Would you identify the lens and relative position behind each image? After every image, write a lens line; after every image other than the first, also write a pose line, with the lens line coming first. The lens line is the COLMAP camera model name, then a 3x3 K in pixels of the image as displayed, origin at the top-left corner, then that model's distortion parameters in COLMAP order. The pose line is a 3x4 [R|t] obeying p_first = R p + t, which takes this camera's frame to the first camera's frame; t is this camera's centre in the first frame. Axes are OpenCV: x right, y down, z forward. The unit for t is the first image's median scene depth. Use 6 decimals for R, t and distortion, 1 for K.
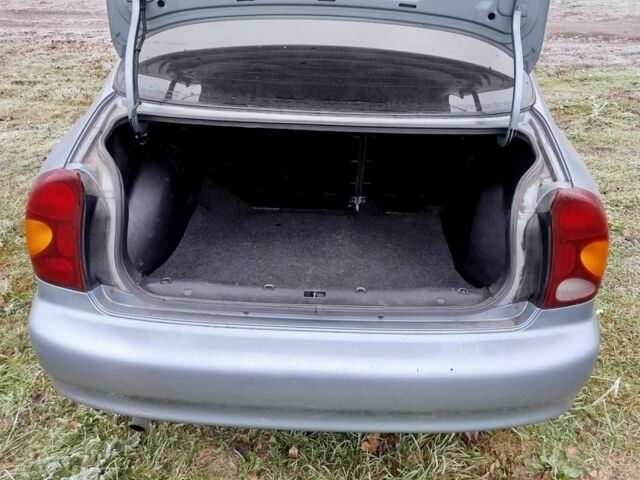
lens RADIAL K [[571.8, 0, 320.0], [0, 571.8, 240.0], [0, 0, 1]] dist [0.001694, -0.003355]
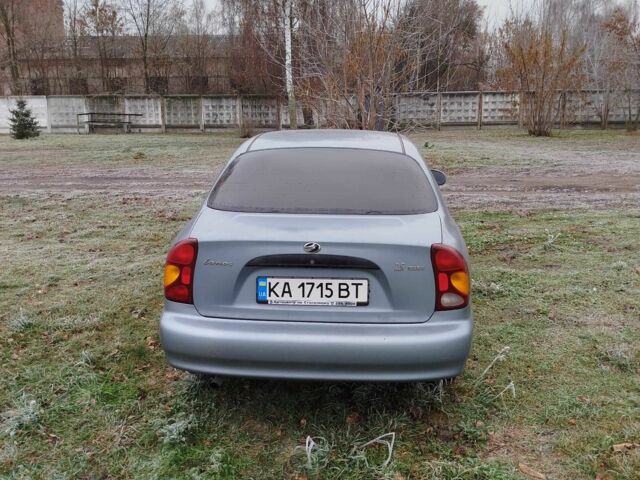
lens RADIAL K [[571.8, 0, 320.0], [0, 571.8, 240.0], [0, 0, 1]] dist [0.001694, -0.003355]
pose [[0.998888, -0.013481, -0.045168, 0.026593], [0.001000, 0.964077, -0.265622, 0.102327], [0.047126, 0.265281, 0.963019, -0.227660]]
